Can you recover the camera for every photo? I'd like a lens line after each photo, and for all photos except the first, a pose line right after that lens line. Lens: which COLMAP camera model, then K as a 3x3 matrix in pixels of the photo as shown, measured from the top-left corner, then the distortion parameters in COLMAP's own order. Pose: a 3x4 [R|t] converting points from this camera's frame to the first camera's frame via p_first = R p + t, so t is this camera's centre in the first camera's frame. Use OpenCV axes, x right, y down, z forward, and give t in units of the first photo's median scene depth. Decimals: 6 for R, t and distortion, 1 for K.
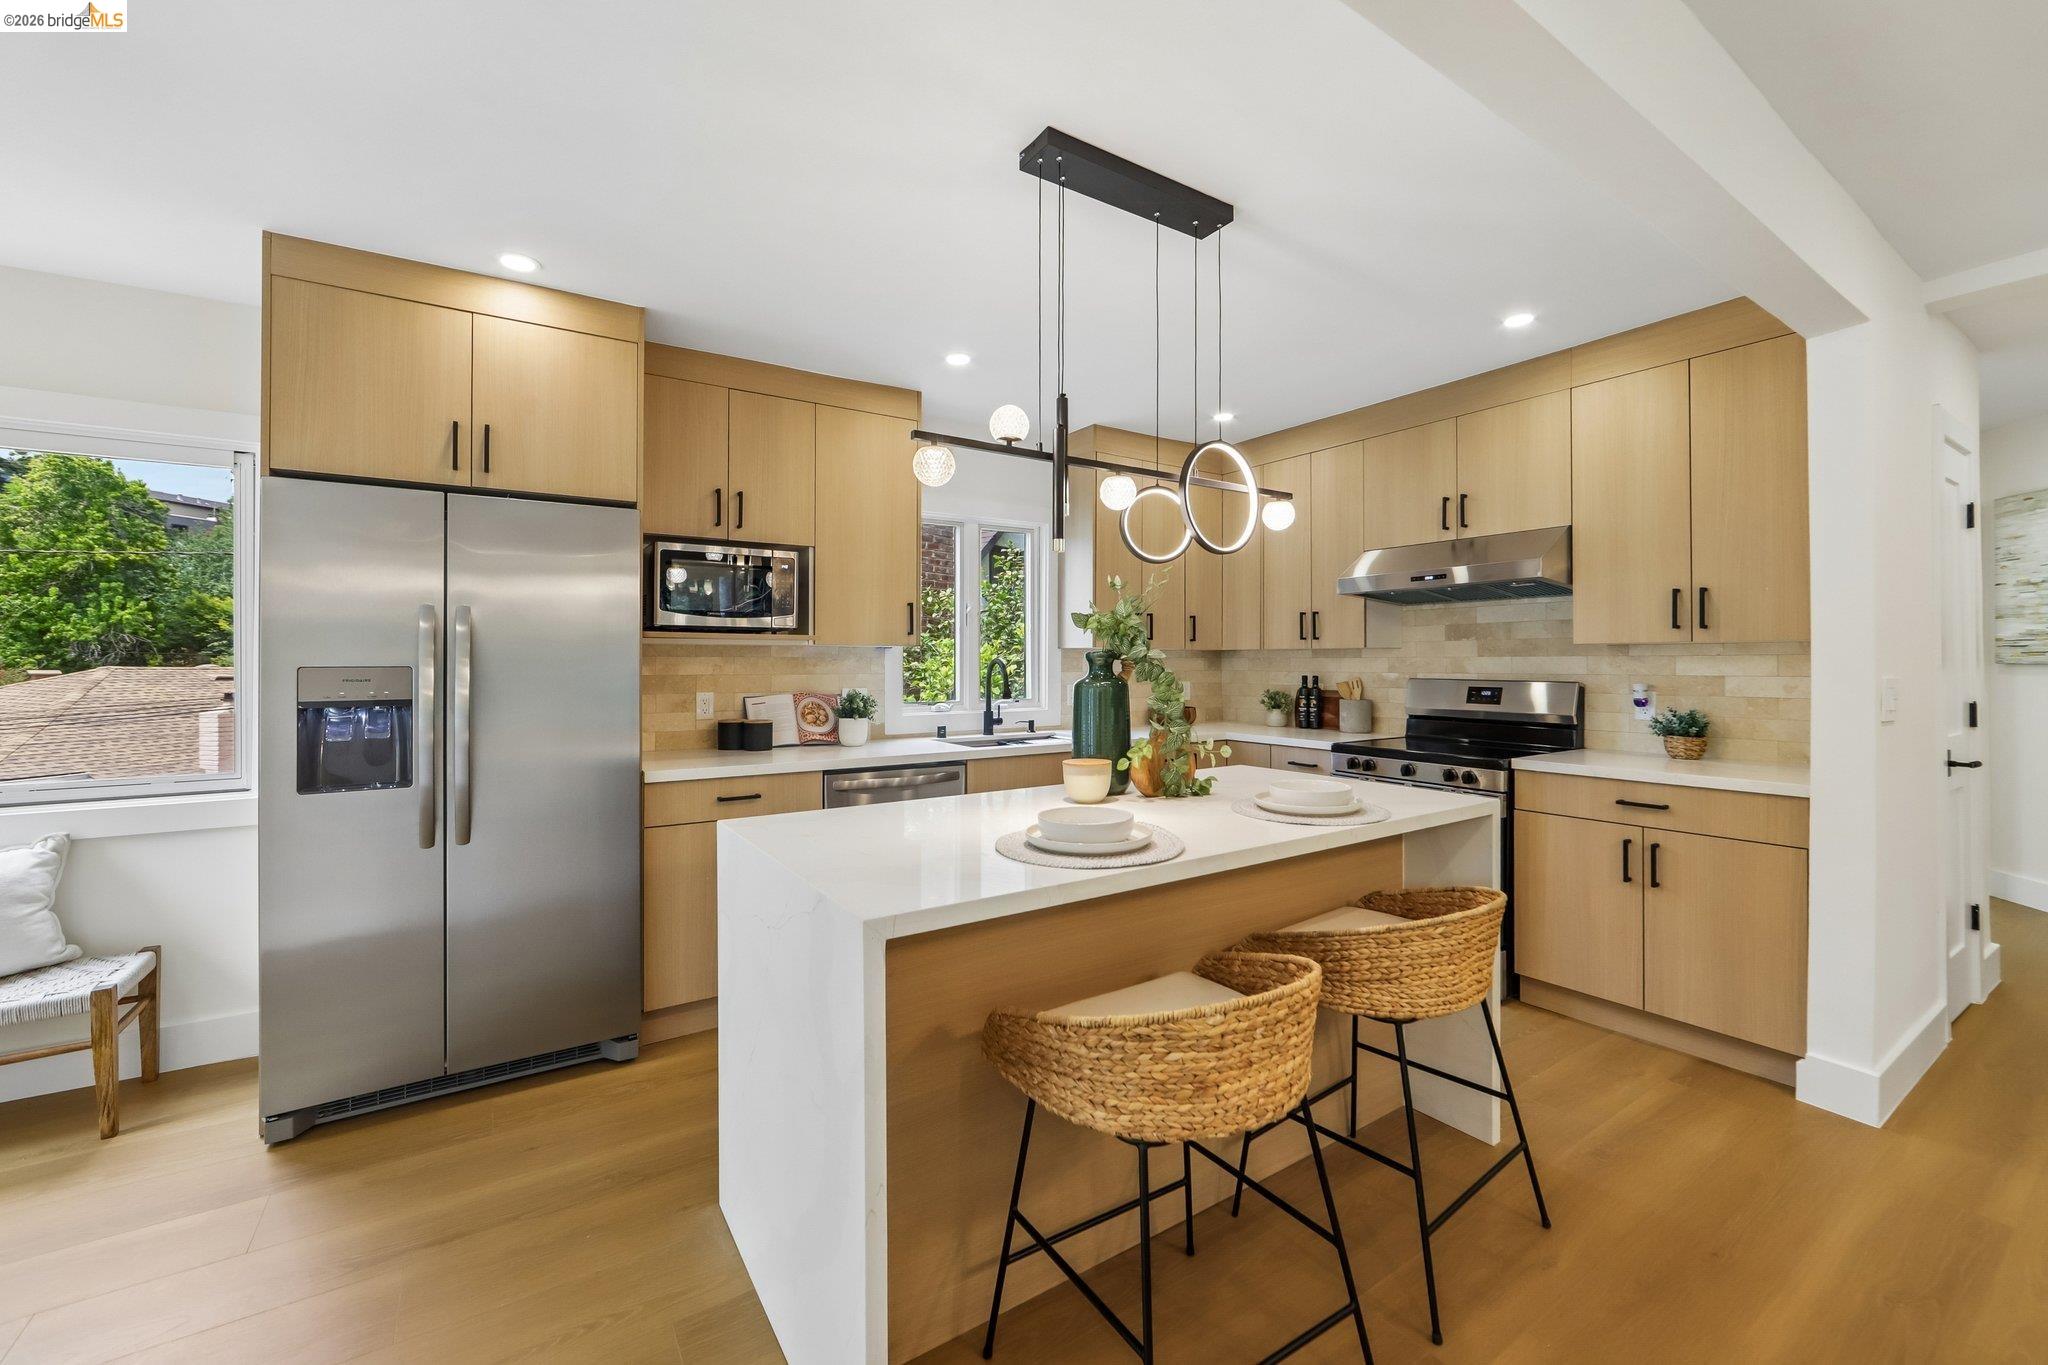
lens RADIAL K [[840.4, 0, 1051.8], [0, 840.4, 657.7], [0, 0, 1]] dist [-0.007993, -0.000019]
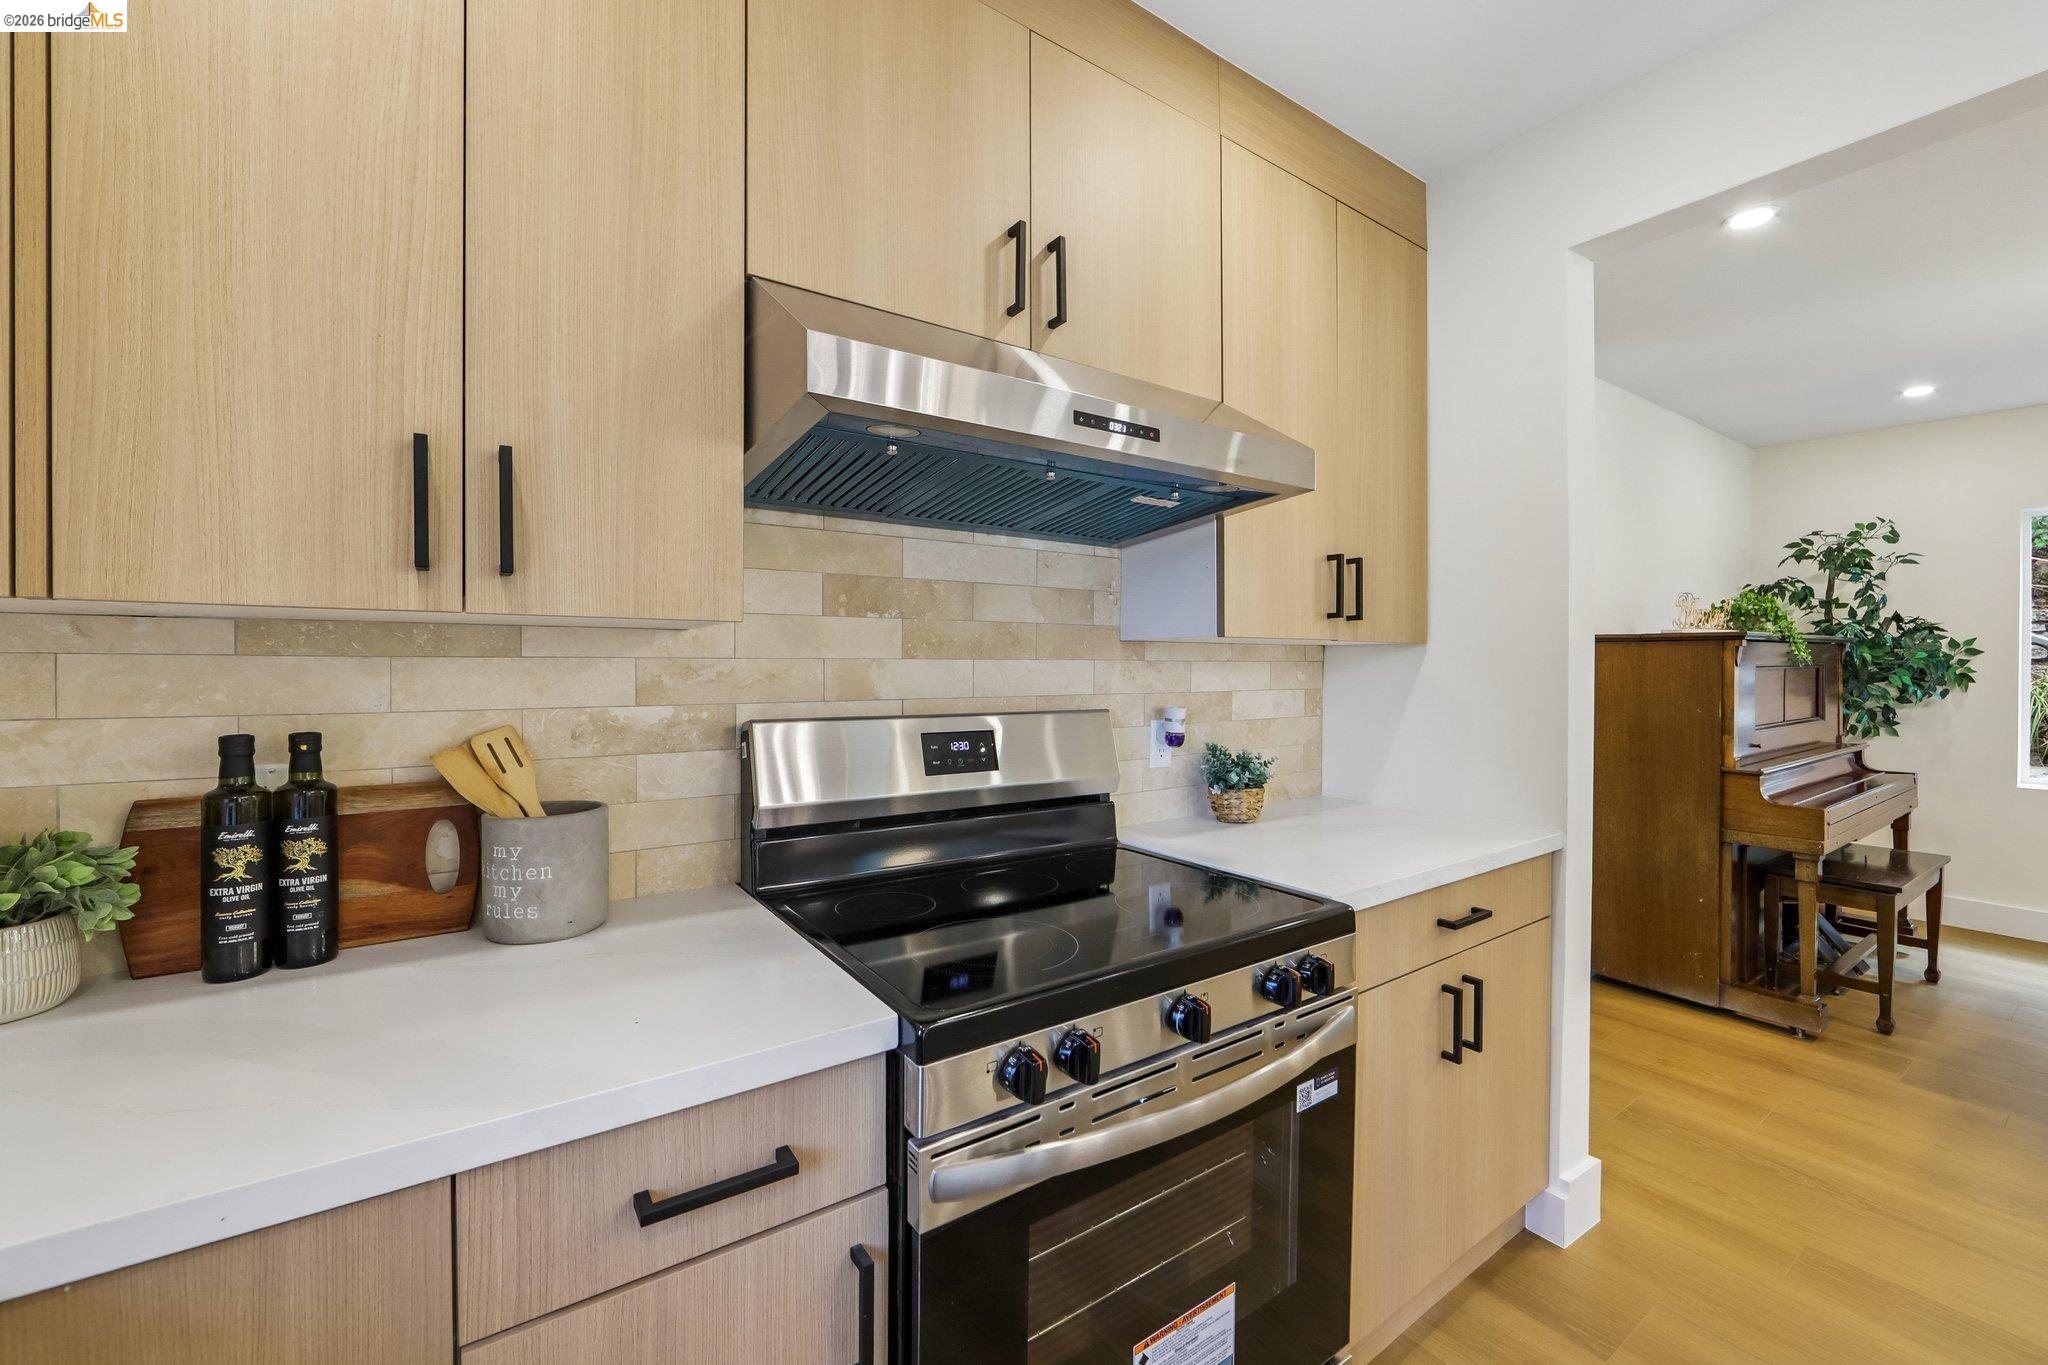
lens RADIAL K [[815.3, 0, 1034.3], [0, 815.3, 675.5], [0, 0, 1]] dist [-0.011952, 0.000160]
pose [[-0.010444, -0.005423, 0.999931, 0.109476], [-0.002830, 0.999981, 0.005394, 0.004823], [-0.999941, -0.002774, -0.010459, 0.971774]]
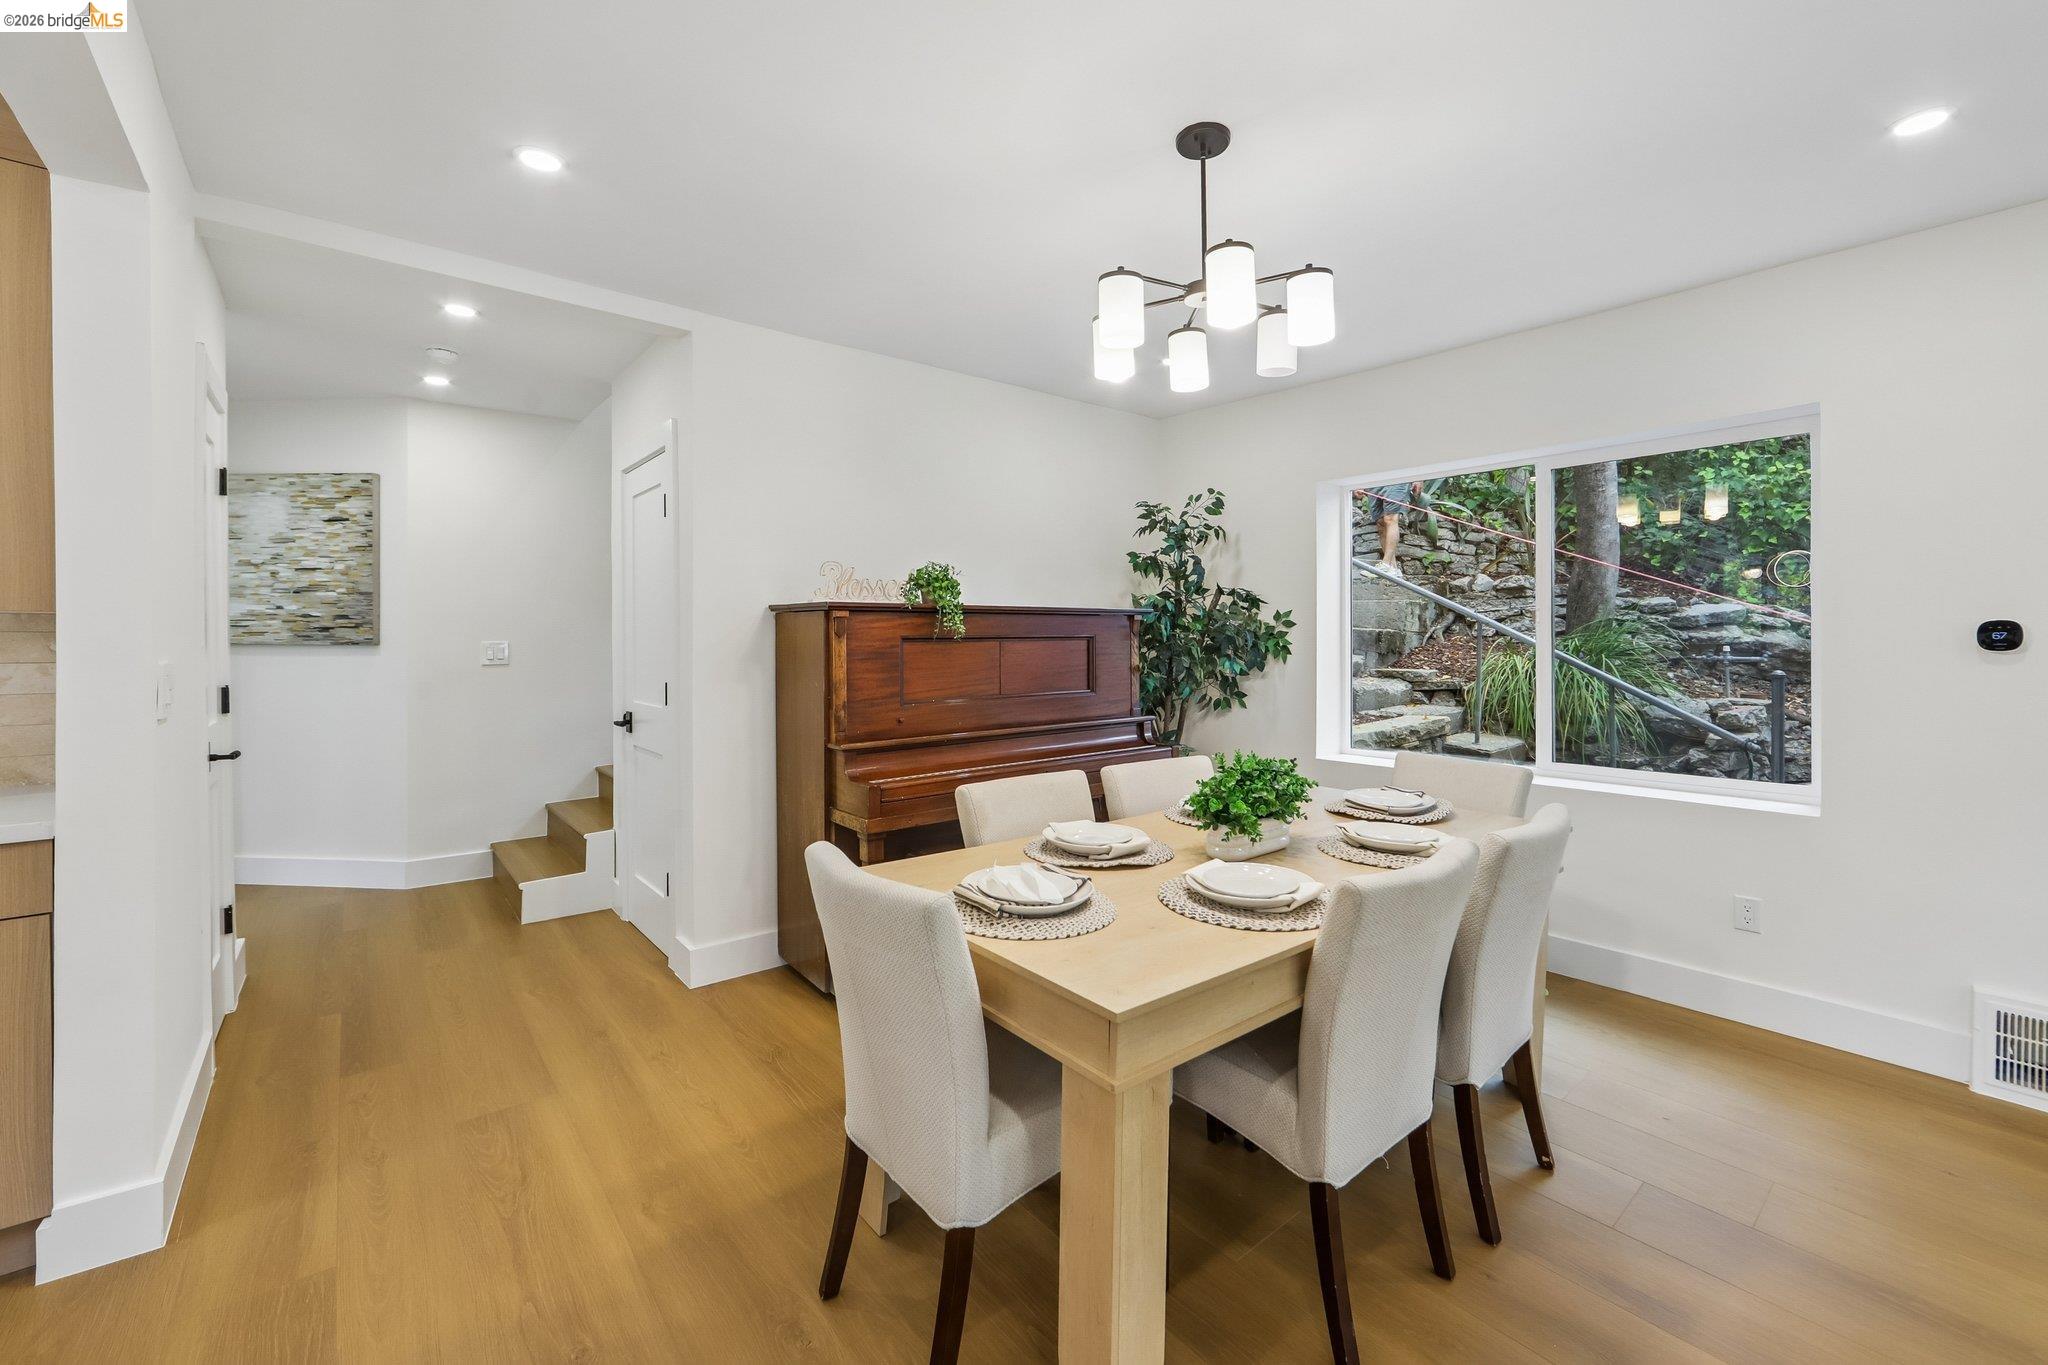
lens RADIAL K [[830.0, 0, 1051.4], [0, 830.0, 644.1], [0, 0, 1]] dist [-0.008479, -0.000010]
pose [[-0.105795, -0.002892, 0.994384, 0.096054], [-0.004106, 0.999989, 0.002471, 0.001304], [-0.994379, -0.003821, -0.105806, 0.164409]]
